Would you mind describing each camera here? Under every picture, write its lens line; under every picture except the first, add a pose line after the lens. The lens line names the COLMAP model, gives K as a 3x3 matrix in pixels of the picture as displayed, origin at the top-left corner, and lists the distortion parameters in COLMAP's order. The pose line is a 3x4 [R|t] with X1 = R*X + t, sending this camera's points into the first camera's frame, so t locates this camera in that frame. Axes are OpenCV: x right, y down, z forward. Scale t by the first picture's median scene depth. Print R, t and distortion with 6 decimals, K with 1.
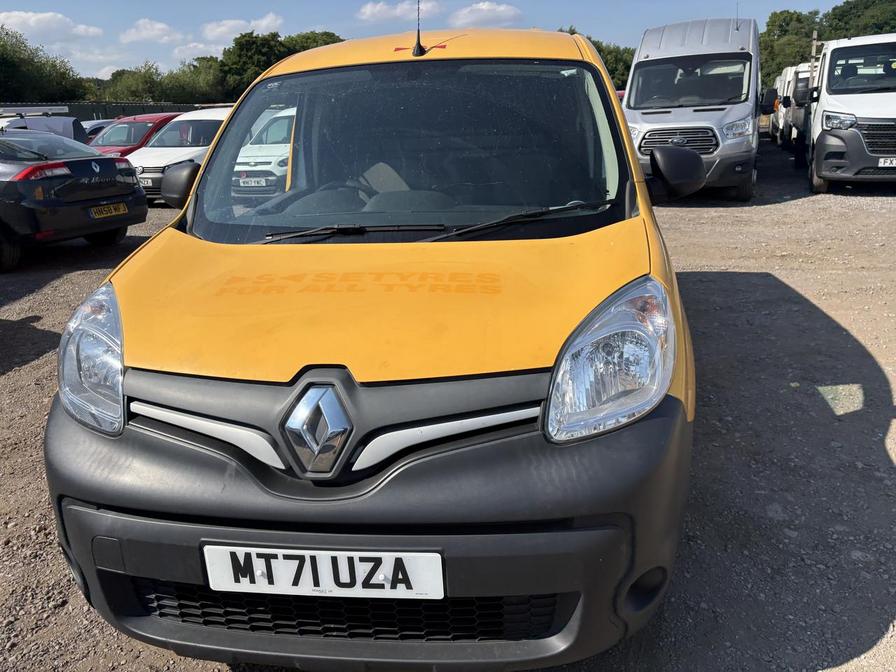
lens RADIAL K [[678.4, 0, 445.5], [0, 678.4, 332.1], [0, 0, 1]] dist [0.022900, -0.006587]
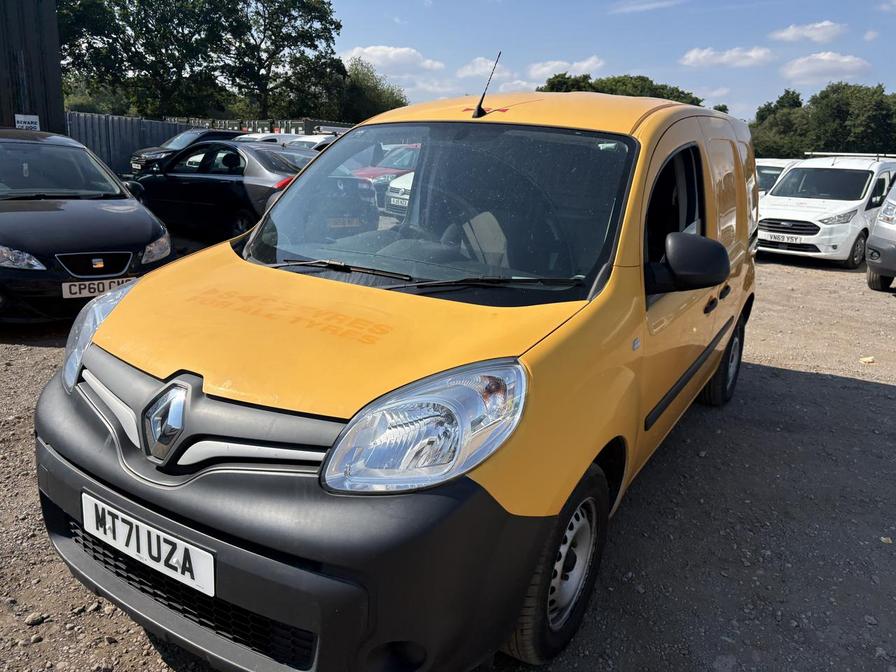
lens RADIAL K [[678.4, 0, 443.1], [0, 678.4, 335.9], [0, 0, 1]] dist [0.022900, -0.006587]
pose [[0.906015, 0.195886, -0.375188, 0.661744], [-0.213410, 0.976948, -0.005283, -0.102282], [0.365505, 0.084856, 0.926934, 0.056459]]
